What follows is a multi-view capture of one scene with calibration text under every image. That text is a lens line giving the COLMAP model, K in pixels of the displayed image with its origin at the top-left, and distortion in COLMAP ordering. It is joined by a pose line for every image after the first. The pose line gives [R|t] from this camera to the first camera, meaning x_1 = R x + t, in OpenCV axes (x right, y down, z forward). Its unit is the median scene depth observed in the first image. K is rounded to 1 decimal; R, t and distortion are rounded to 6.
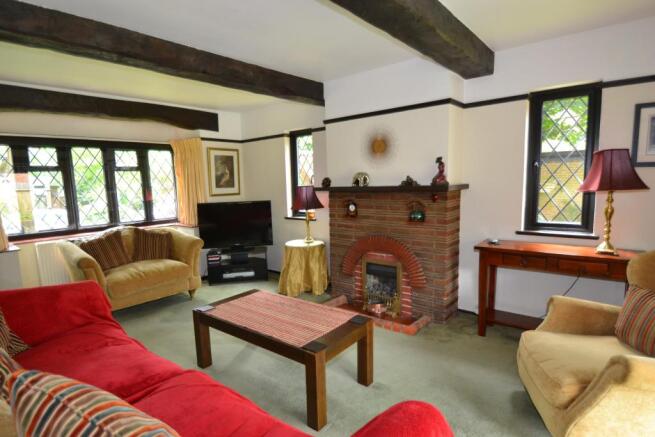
lens RADIAL K [[355.5, 0, 327.5], [0, 355.5, 218.5], [0, 0, 1]] dist [-0.048234, -0.000239]
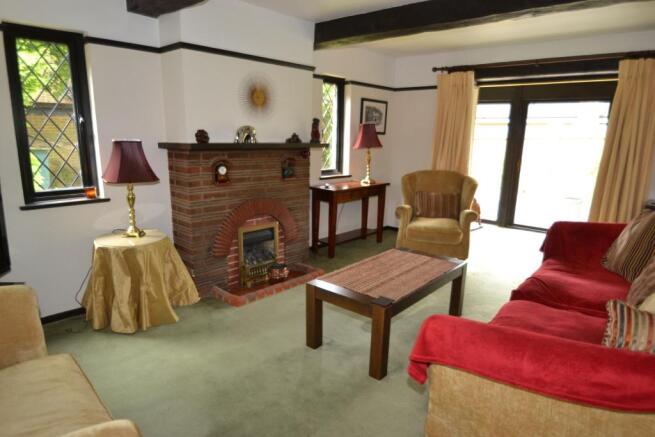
lens RADIAL K [[401.3, 0, 327.5], [0, 401.3, 218.5], [0, 0, 1]] dist [-0.001267, -0.000749]
pose [[0.038491, -0.165182, 0.985512, -0.838726], [0.089925, 0.982814, 0.161217, -0.049114], [-0.995205, 0.082416, 0.052683, 0.755429]]
